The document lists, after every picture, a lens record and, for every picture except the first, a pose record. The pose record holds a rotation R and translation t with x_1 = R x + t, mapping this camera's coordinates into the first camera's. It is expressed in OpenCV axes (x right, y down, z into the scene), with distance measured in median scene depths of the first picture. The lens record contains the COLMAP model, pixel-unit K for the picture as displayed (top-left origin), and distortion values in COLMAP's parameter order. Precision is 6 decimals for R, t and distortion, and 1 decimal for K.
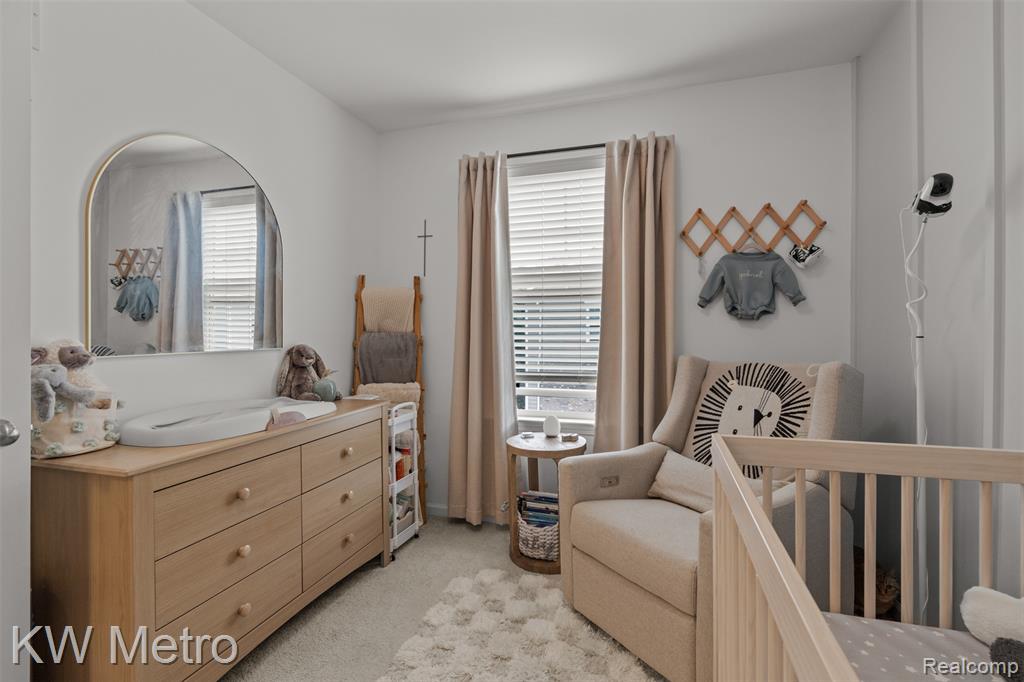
lens RADIAL K [[463.8, 0, 514.2], [0, 463.8, 333.6], [0, 0, 1]] dist [-0.007926, 0.002163]
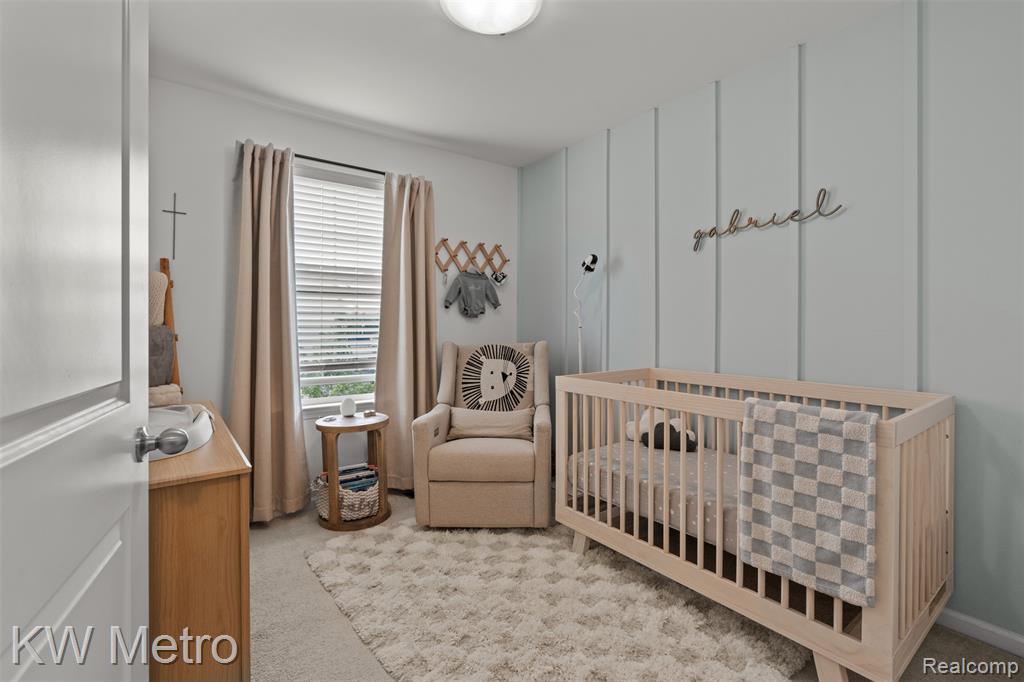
lens RADIAL K [[463.8, 0, 525.8], [0, 463.8, 328.9], [0, 0, 1]] dist [-0.007926, 0.002163]
pose [[0.576440, -0.004070, 0.817129, -0.628574], [0.003895, 0.999990, 0.002234, 0.004947], [-0.817130, 0.001895, 0.576450, -0.016625]]
